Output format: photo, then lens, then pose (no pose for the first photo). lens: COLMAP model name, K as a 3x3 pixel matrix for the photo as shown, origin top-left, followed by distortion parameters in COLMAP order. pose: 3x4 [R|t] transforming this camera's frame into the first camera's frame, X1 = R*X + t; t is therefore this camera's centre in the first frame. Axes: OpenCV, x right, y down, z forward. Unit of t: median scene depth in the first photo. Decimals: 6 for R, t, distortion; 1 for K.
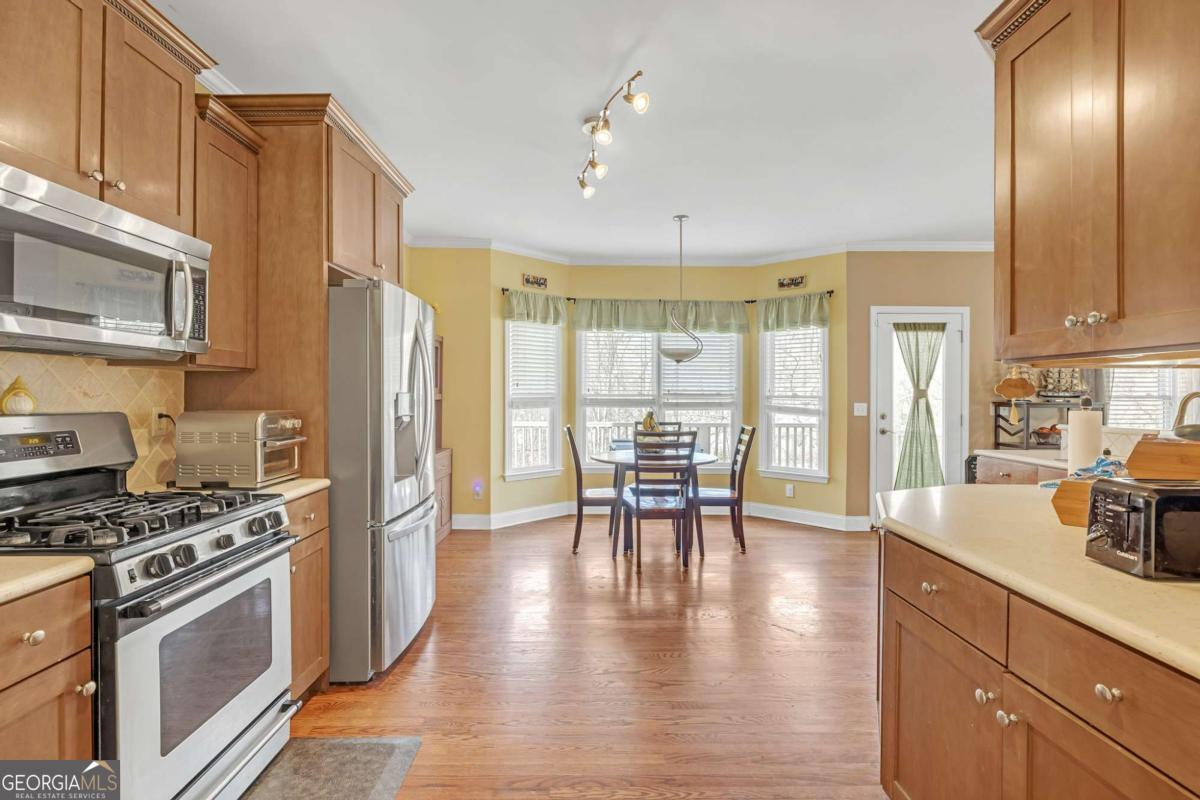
lens RADIAL K [[519.3, 0, 601.0], [0, 519.3, 400.3], [0, 0, 1]] dist [0.000944, 0.000014]
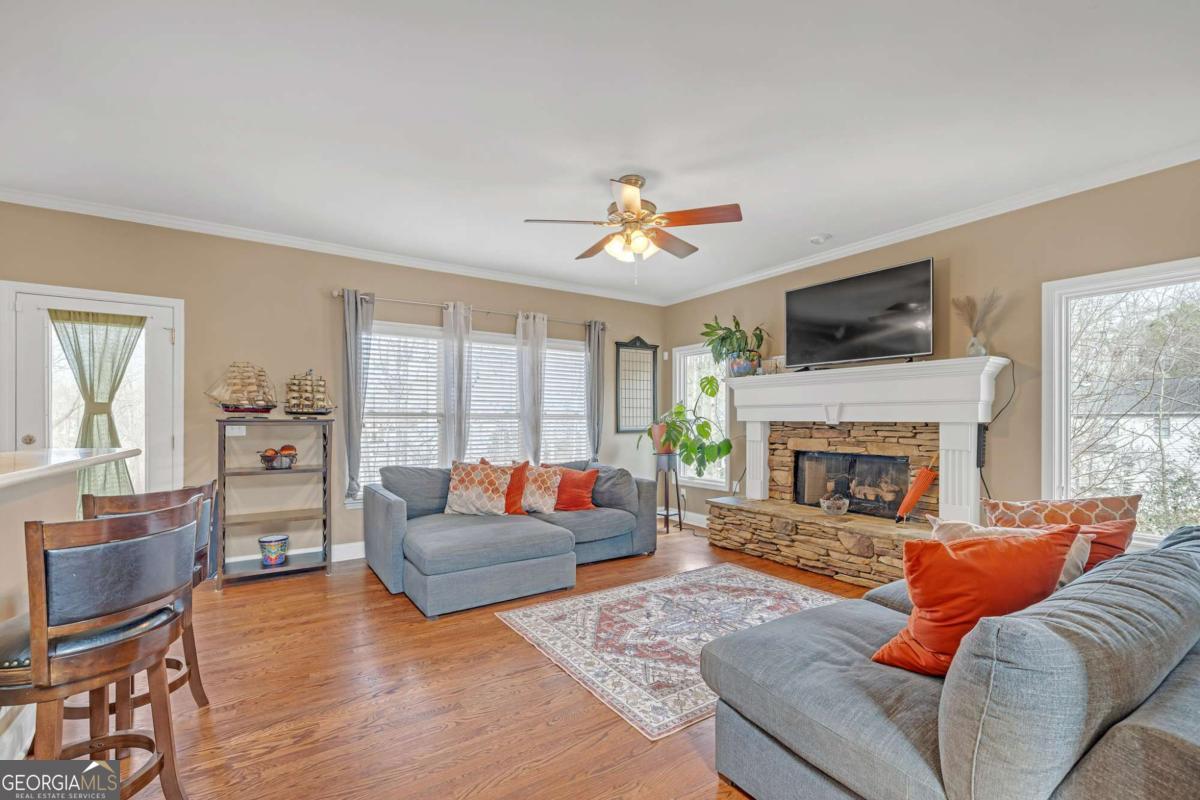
lens RADIAL K [[519.3, 0, 602.2], [0, 519.3, 418.9], [0, 0, 1]] dist [0.000944, 0.000014]
pose [[0.835499, -0.002958, 0.549484, 0.806481], [0.002743, 0.999996, 0.001213, 0.003167], [-0.549485, 0.000493, 0.835503, -0.012767]]
